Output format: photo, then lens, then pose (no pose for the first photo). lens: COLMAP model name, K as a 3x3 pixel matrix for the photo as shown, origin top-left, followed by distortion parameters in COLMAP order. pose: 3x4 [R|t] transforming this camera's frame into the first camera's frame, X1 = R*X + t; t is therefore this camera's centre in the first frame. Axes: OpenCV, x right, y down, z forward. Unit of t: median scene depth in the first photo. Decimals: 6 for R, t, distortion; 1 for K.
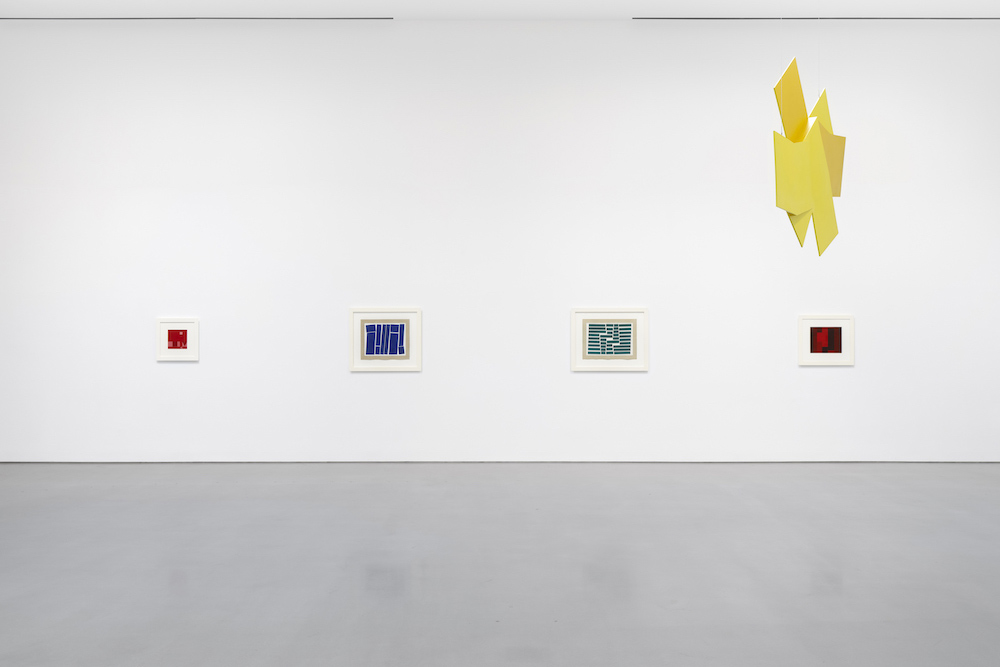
lens RADIAL K [[843.2, 0, 502.9], [0, 843.2, 332.8], [0, 0, 1]] dist [-0.014167, 0.001733]
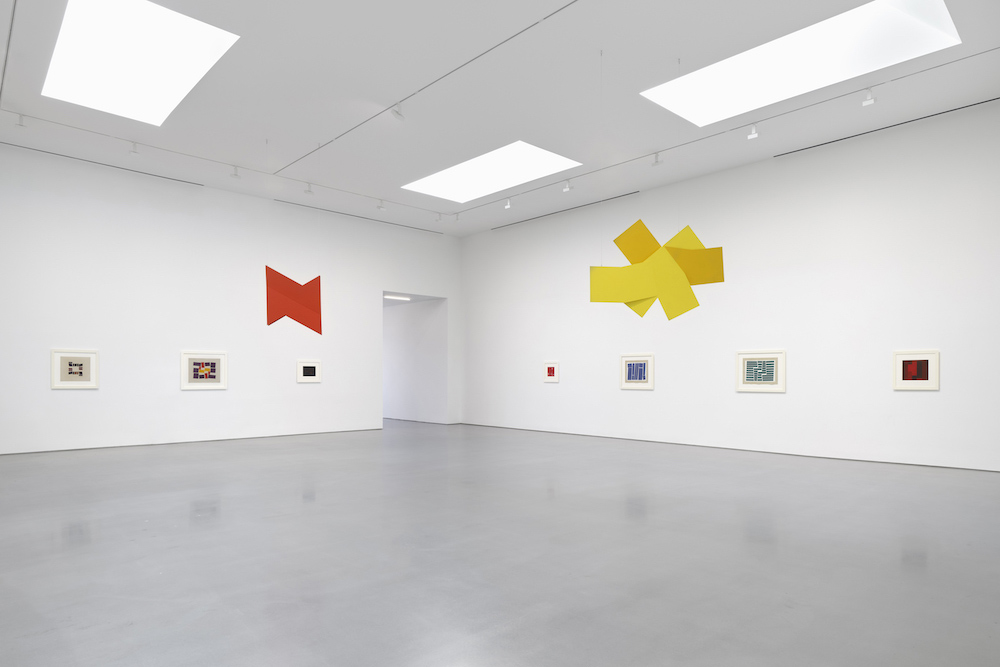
lens RADIAL K [[602.7, 0, 499.9], [0, 602.7, 331.4], [0, 0, 1]] dist [-0.040563, -0.002695]
pose [[0.679892, -0.051076, -0.731531, 0.609411], [-0.003088, 0.997363, -0.072507, 0.016578], [0.733306, 0.051556, 0.677941, -0.083143]]
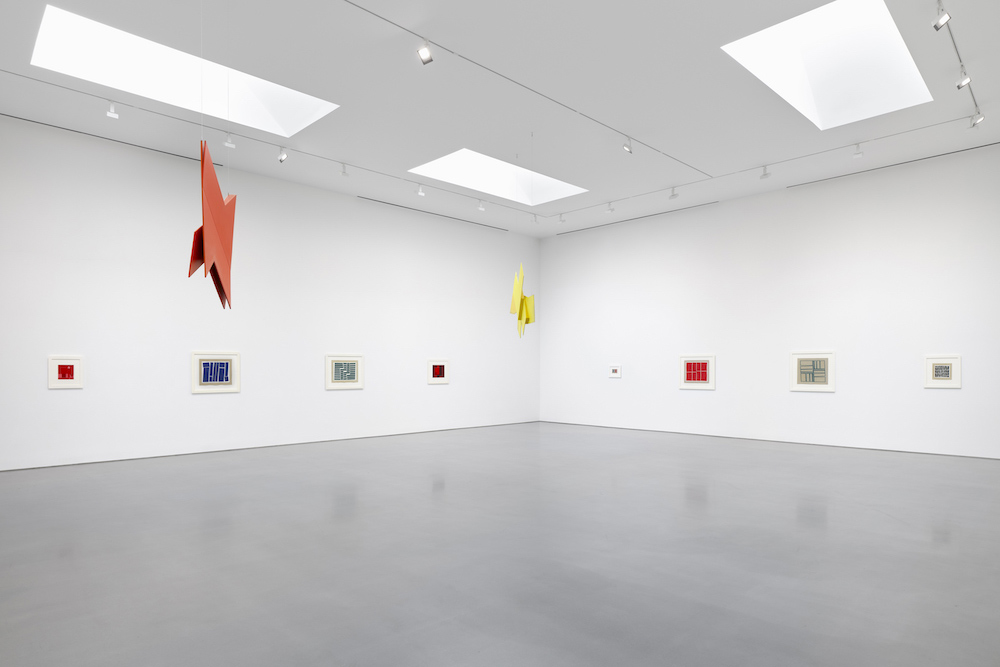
lens RADIAL K [[635.9, 0, 500.5], [0, 635.9, 335.2], [0, 0, 1]] dist [0.004438, -0.002011]
pose [[0.693680, 0.037800, 0.719291, -0.629346], [0.001454, 0.998546, -0.053878, 0.004293], [-0.720282, 0.038420, 0.692617, -0.191676]]
